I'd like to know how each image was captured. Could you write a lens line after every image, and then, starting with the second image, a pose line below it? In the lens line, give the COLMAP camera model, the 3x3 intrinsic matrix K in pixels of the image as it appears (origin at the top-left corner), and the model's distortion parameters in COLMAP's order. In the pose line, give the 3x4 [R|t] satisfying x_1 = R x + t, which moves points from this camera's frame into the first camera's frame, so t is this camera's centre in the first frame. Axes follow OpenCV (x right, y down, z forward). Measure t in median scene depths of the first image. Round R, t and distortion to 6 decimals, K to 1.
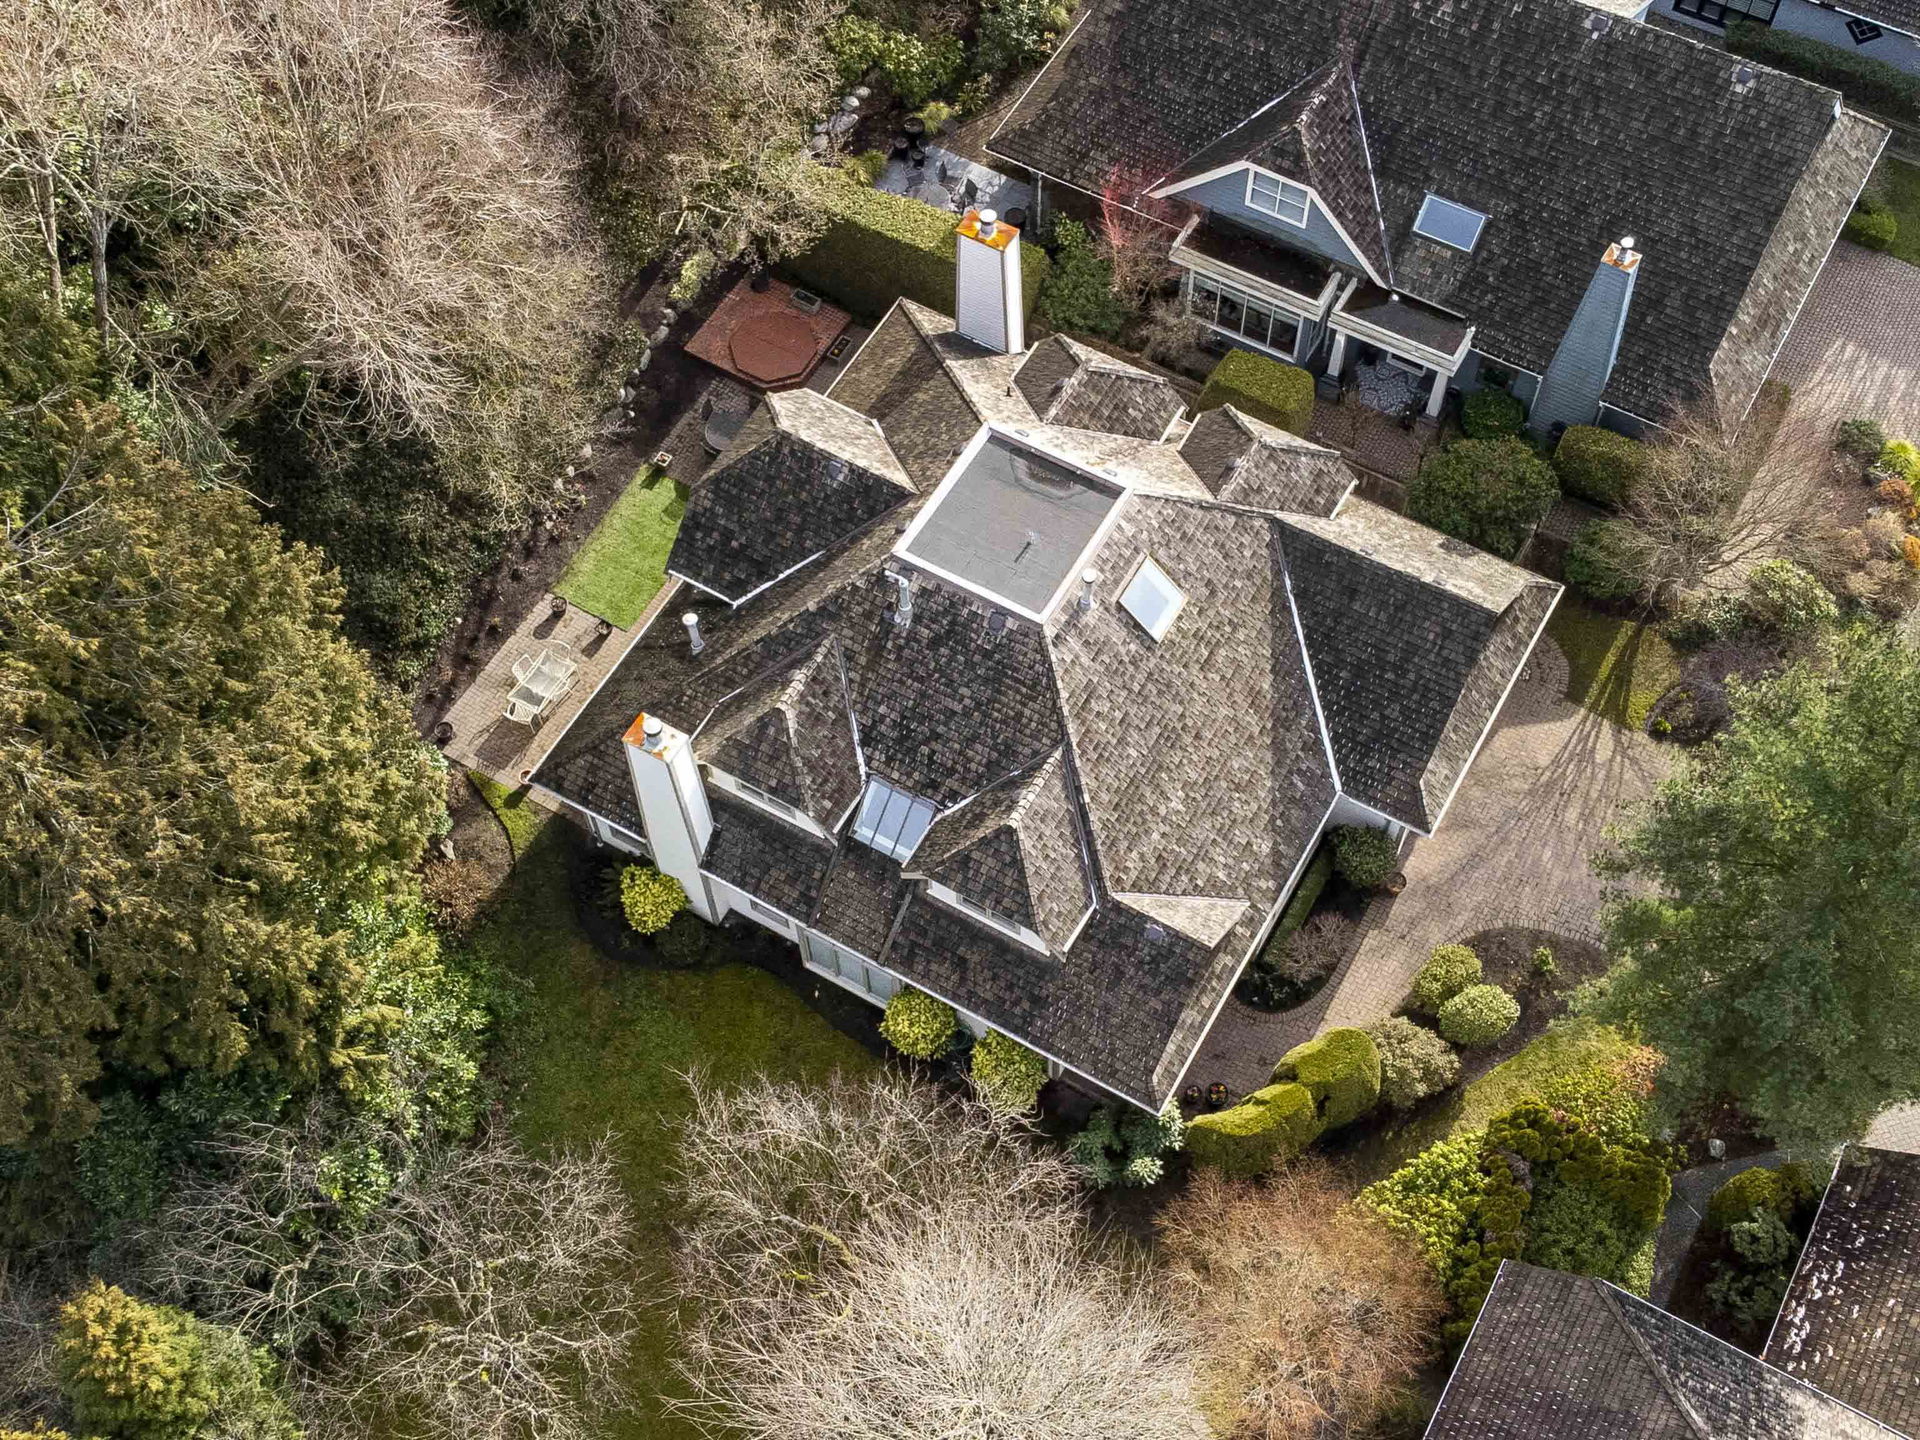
lens RADIAL K [[2183.8, 0, 960.0], [0, 2183.8, 720.0], [0, 0, 1]] dist [-0.008786, -0.053921]
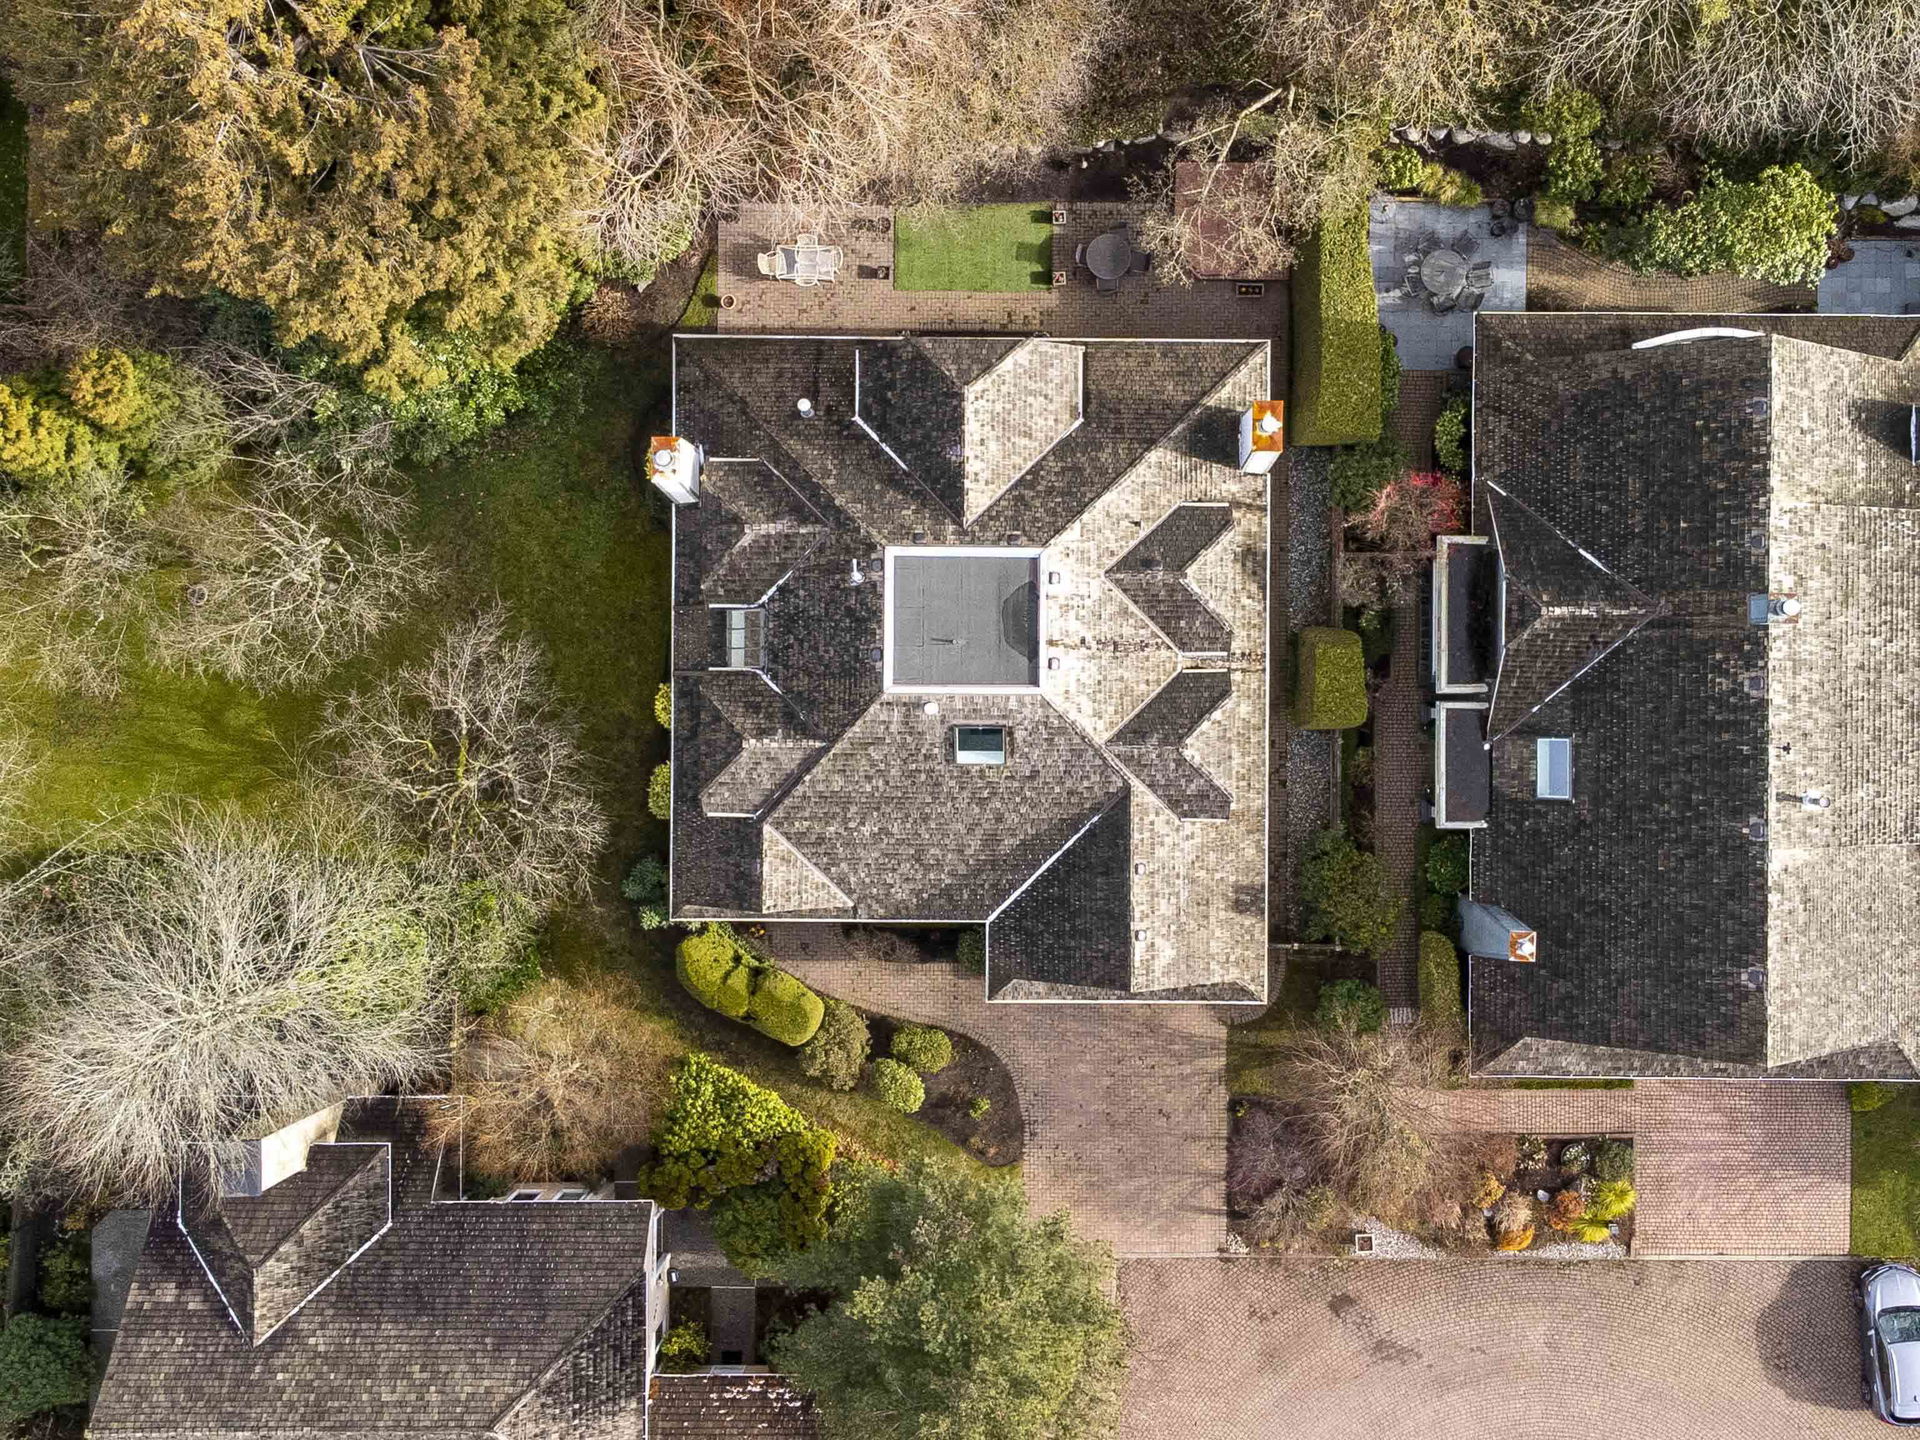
lens RADIAL K [[2183.8, 0, 960.0], [0, 2183.8, 720.0], [0, 0, 1]] dist [-0.008786, -0.053921]
pose [[0.497866, 0.867108, 0.015906, 0.050315], [-0.754572, 0.424064, 0.500791, -0.645582], [0.427494, -0.261329, 0.865422, -0.043898]]
